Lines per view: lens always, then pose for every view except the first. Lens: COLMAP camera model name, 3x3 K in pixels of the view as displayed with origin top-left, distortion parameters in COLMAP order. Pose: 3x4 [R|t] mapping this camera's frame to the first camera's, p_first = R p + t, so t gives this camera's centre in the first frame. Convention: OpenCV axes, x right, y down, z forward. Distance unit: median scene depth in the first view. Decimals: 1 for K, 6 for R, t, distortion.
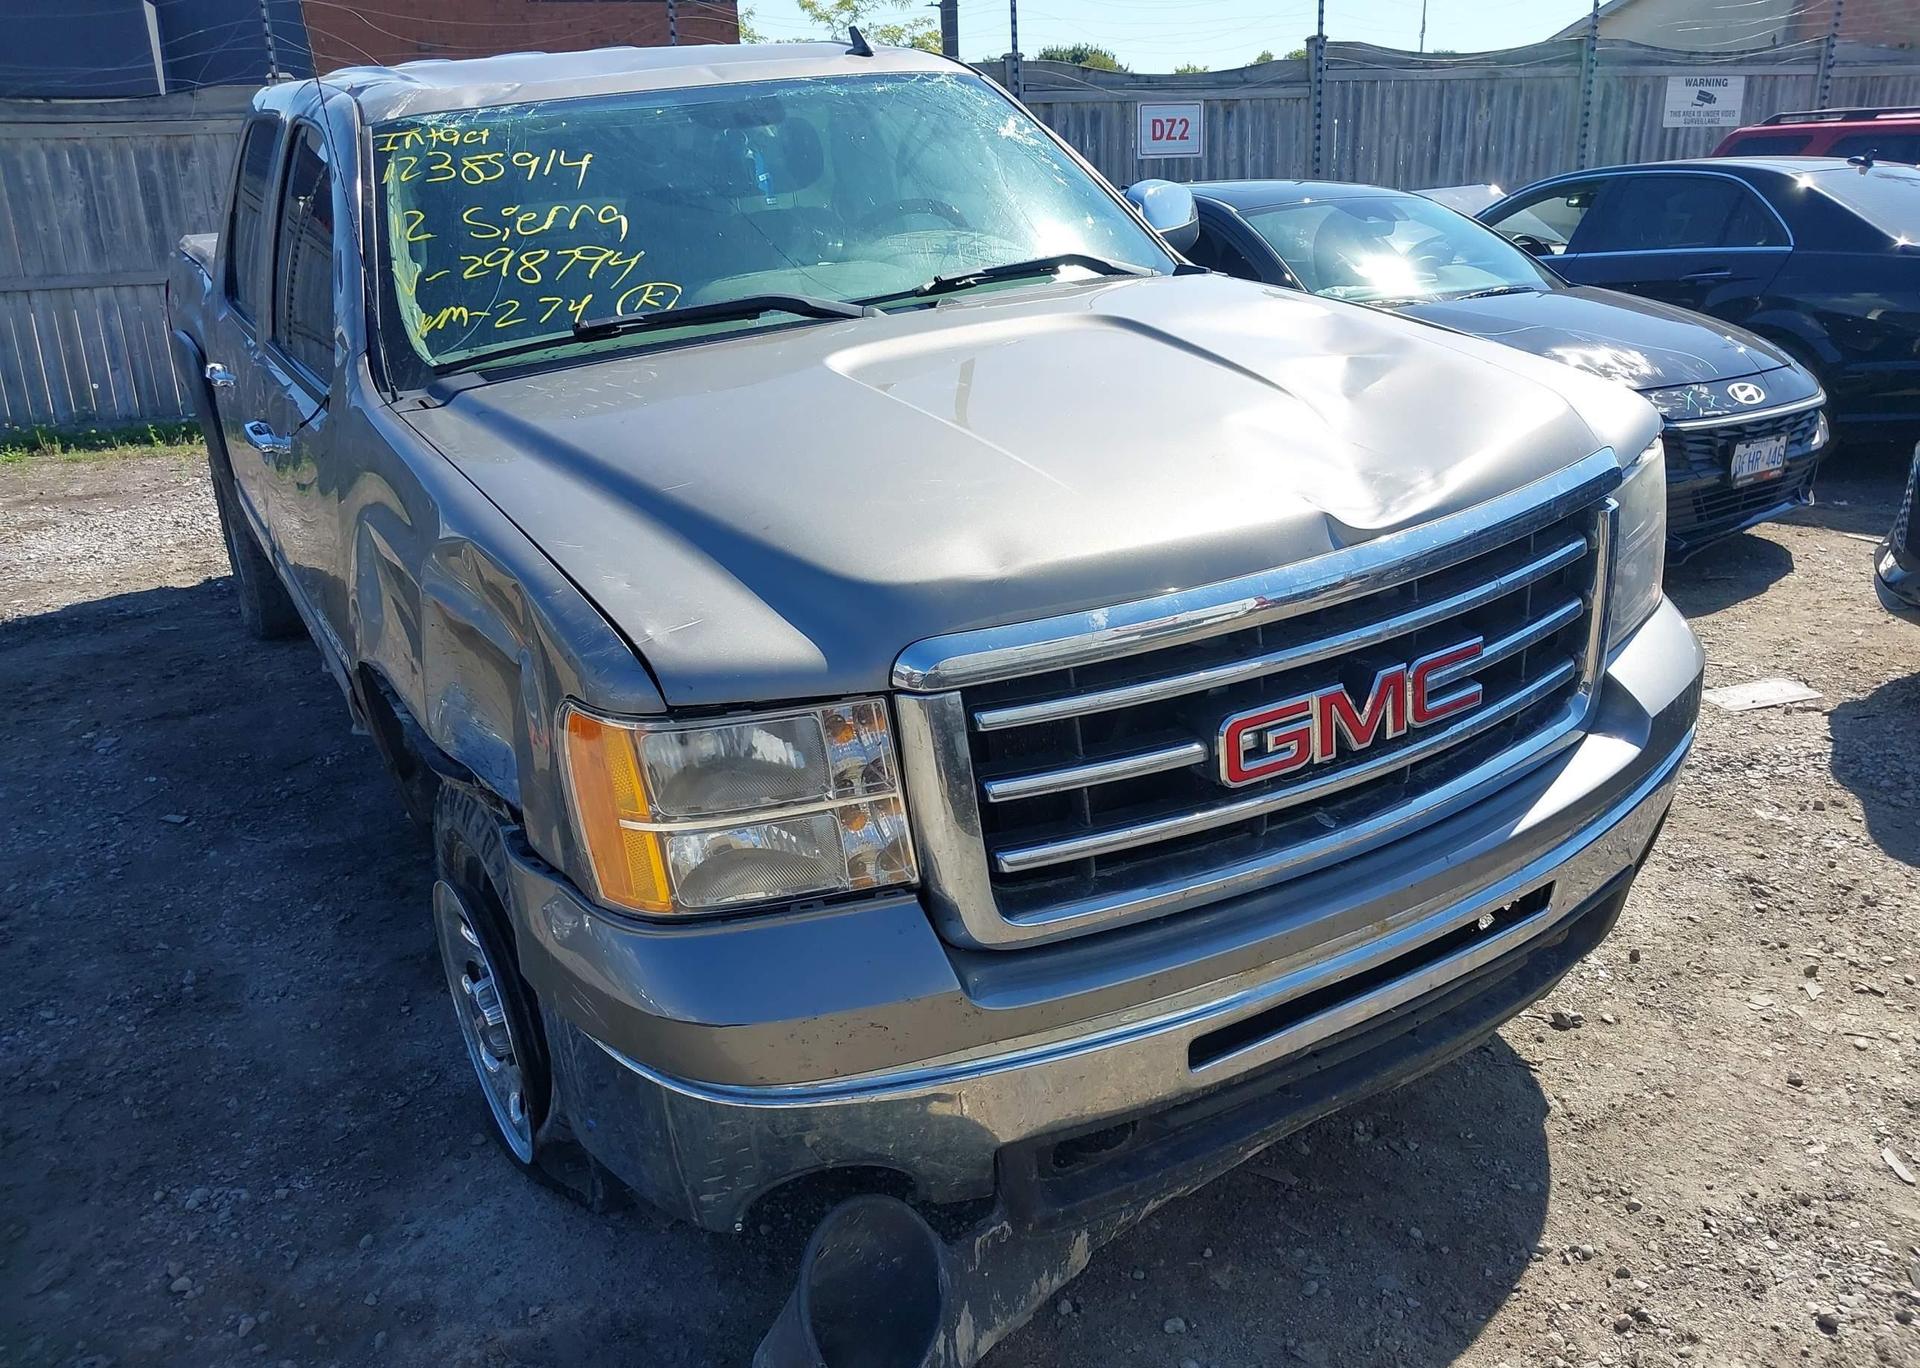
lens RADIAL K [[1508.4, 0, 946.6], [0, 1508.4, 660.6], [0, 0, 1]] dist [0.009558, -0.009989]
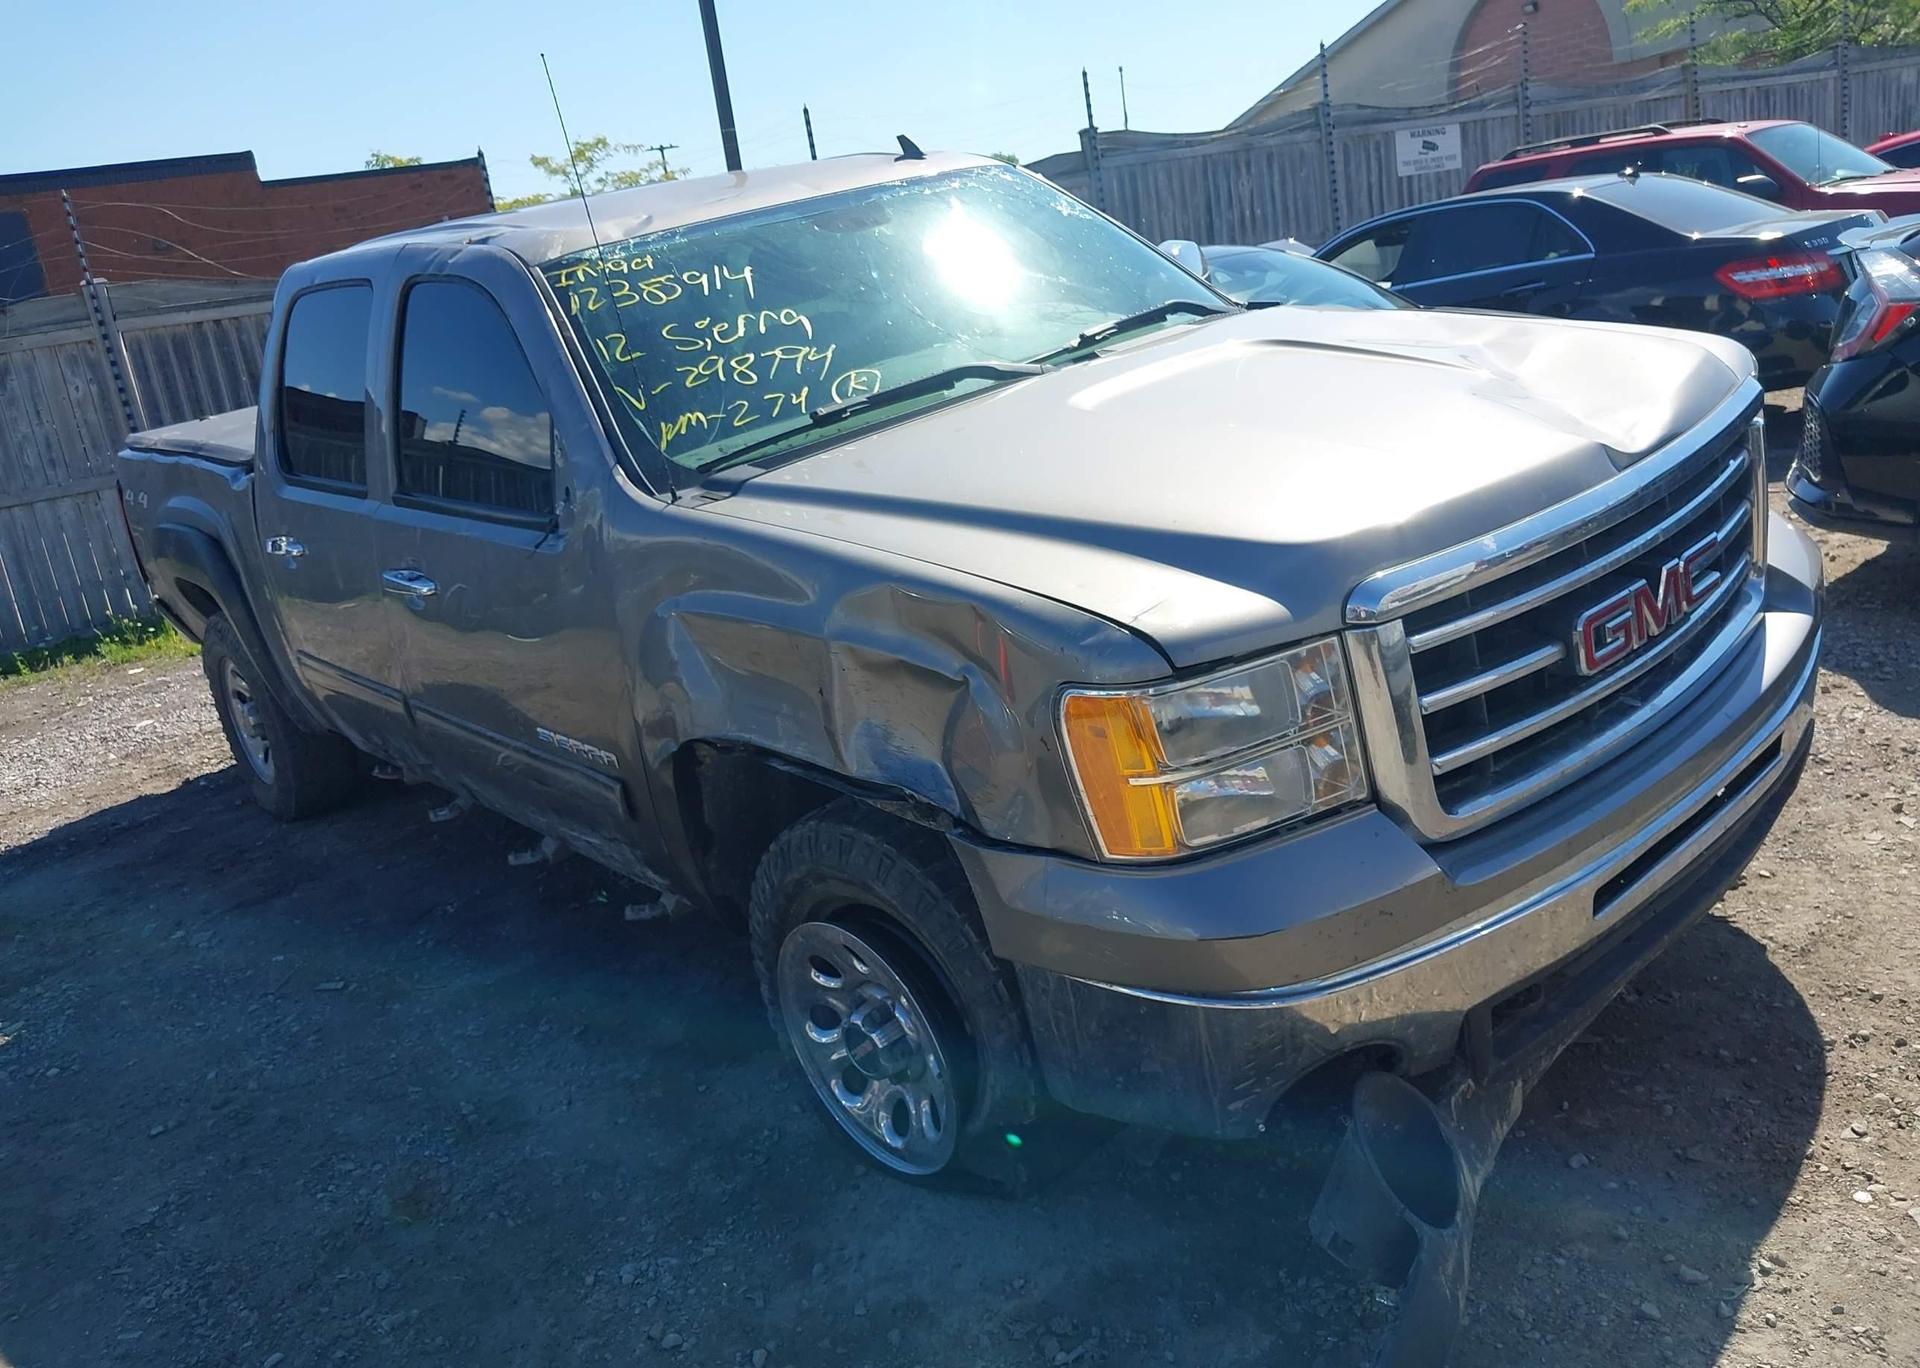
lens RADIAL K [[1517.9, 0, 966.0], [0, 1517.9, 678.6], [0, 0, 1]] dist [0.013357, -0.014167]
pose [[0.974440, -0.164076, 0.153444, -0.313819], [0.173765, 0.983417, -0.051928, 0.041882], [-0.142379, 0.077264, 0.986792, -0.081350]]
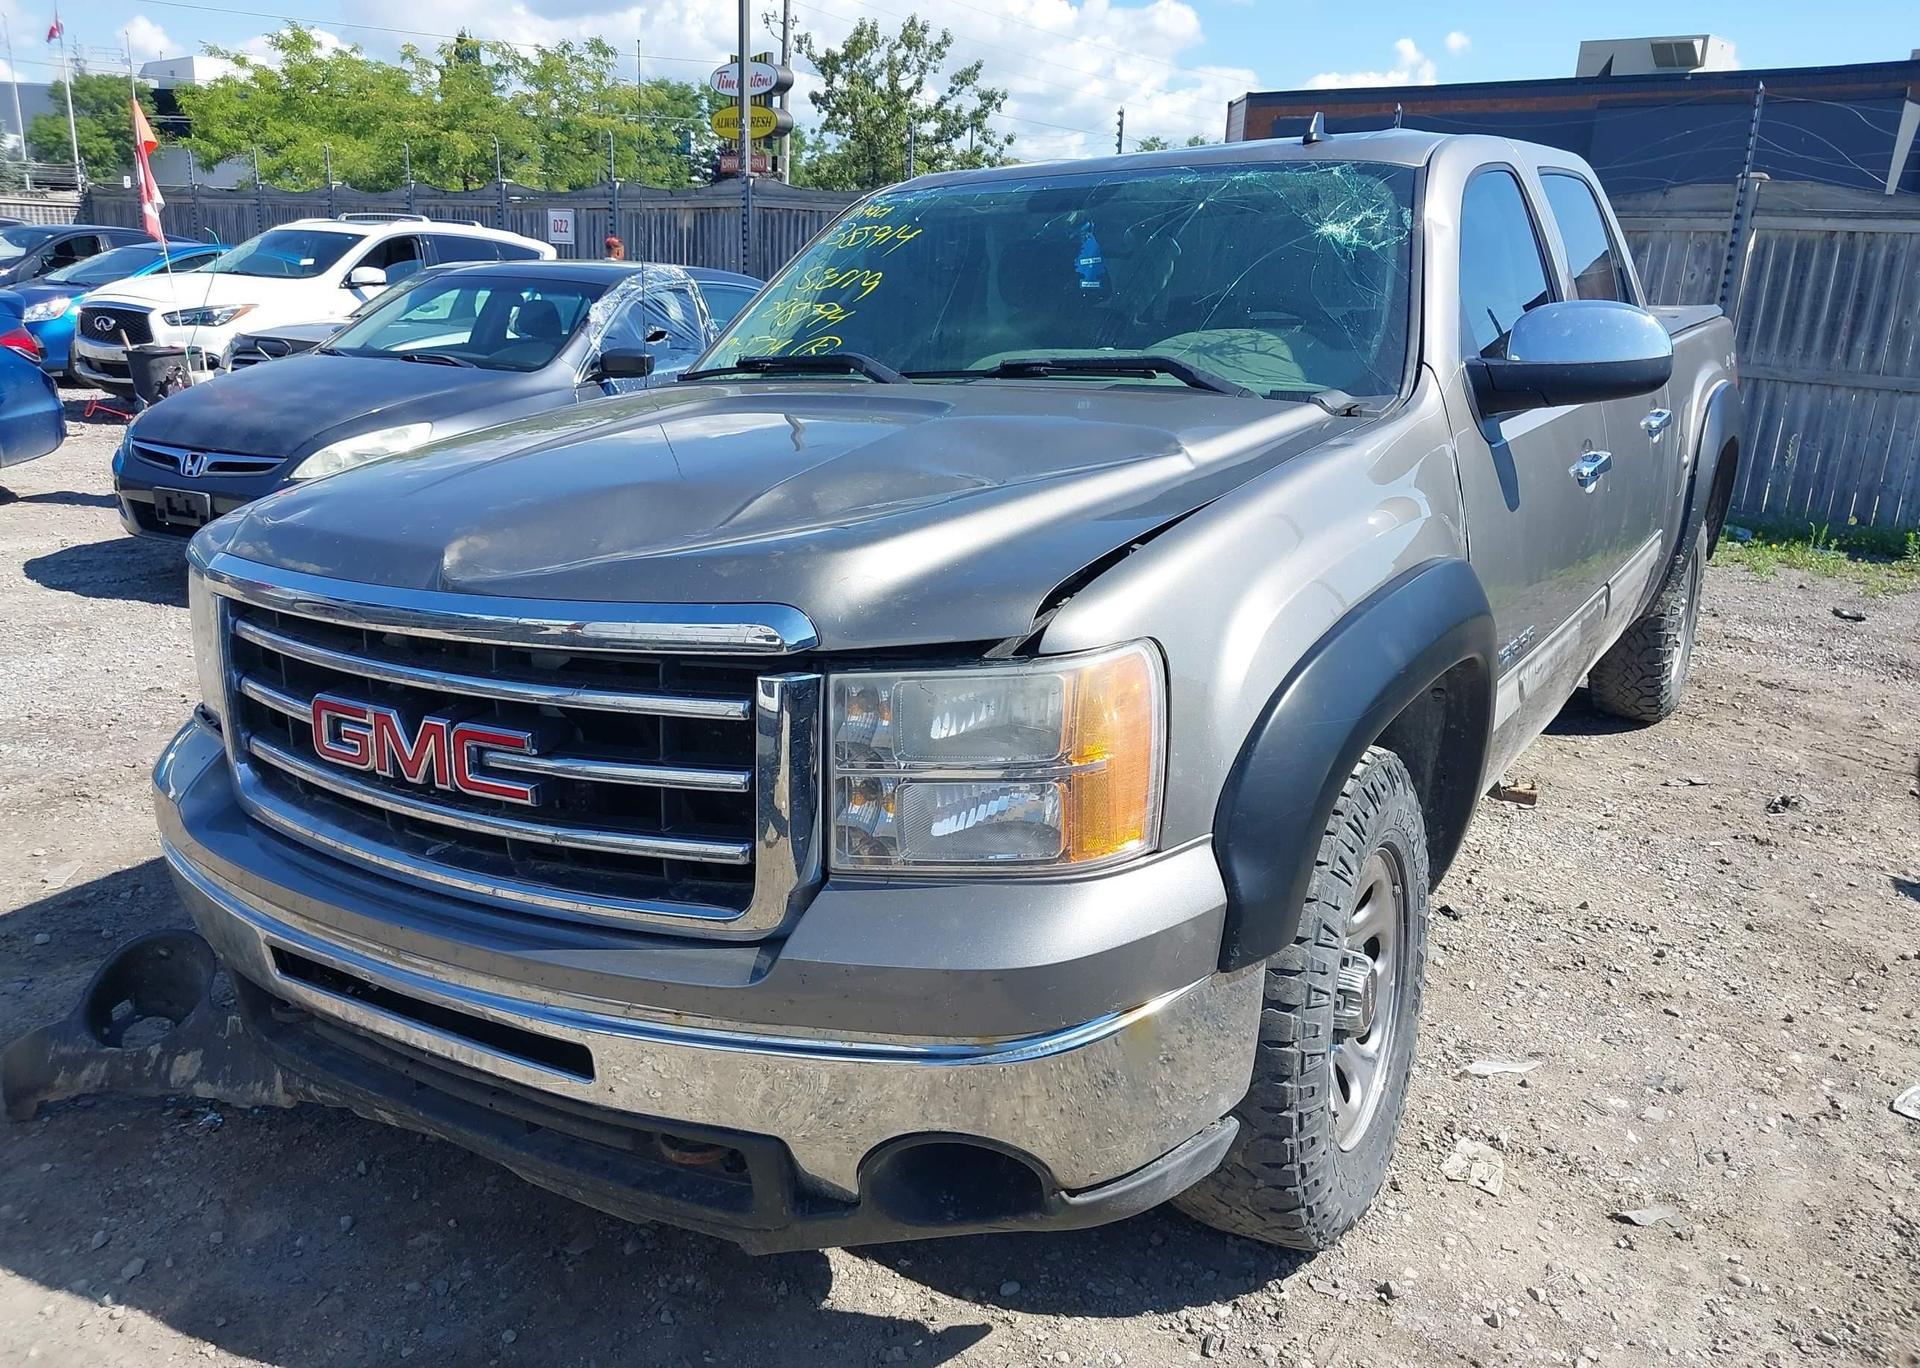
lens RADIAL K [[1514.0, 0, 960.0], [0, 1514.0, 684.0], [0, 0, 1]] dist [0.003475, 0.002134]
pose [[0.467947, 0.283749, -0.836966, 0.913601], [-0.323111, 0.936419, 0.136815, -0.189658], [0.822572, 0.206410, 0.529877, 0.511595]]
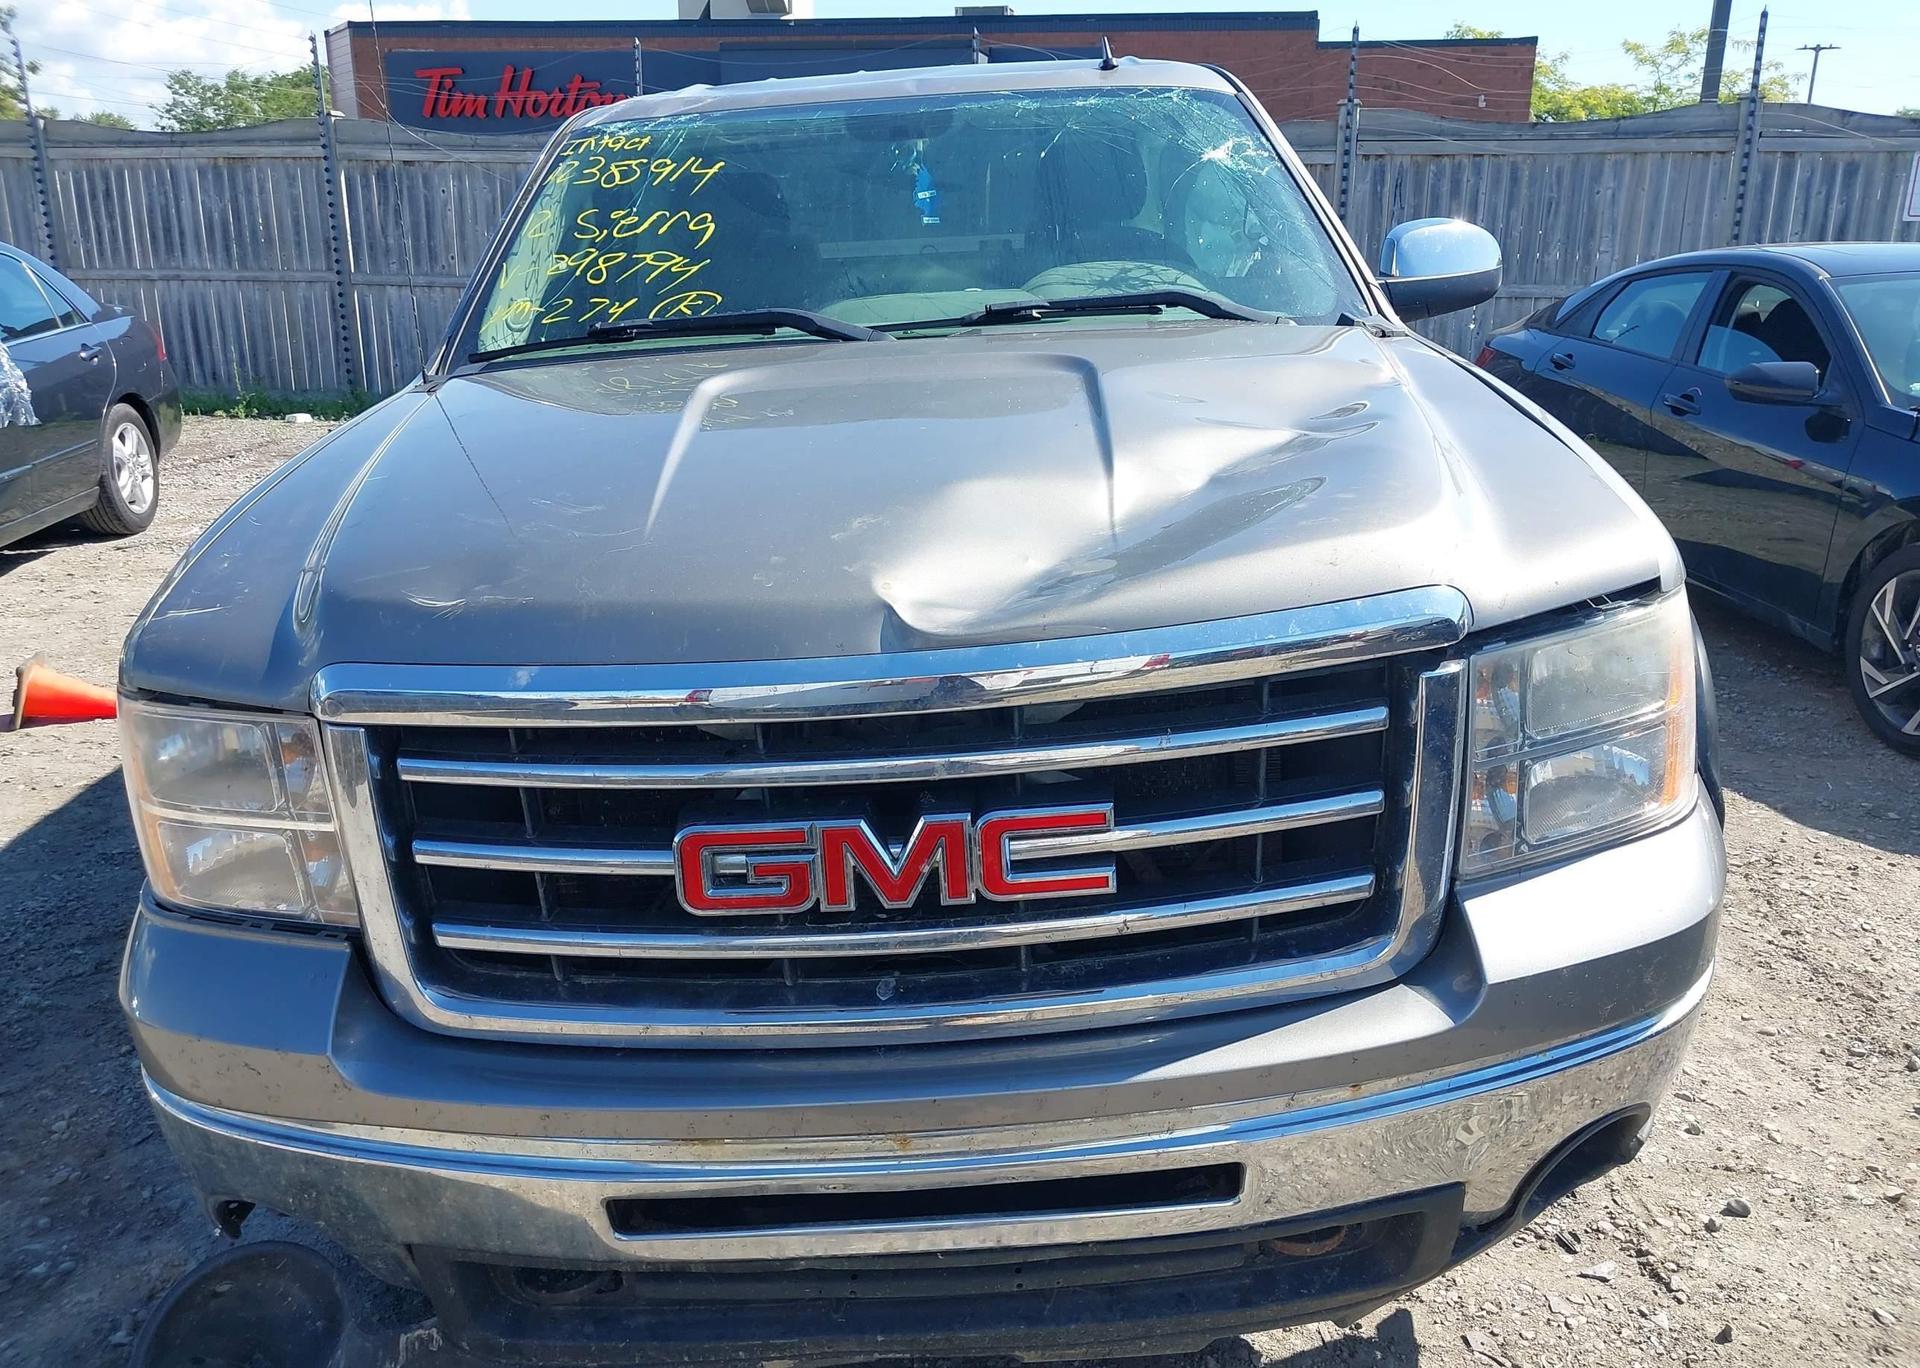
lens RADIAL K [[1517.9, 0, 966.0], [0, 1517.9, 678.6], [0, 0, 1]] dist [0.013357, -0.014167]
pose [[0.876860, 0.172838, -0.448602, 0.441012], [-0.182230, 0.982998, 0.022534, -0.057122], [0.444870, 0.061990, 0.893447, 0.212049]]
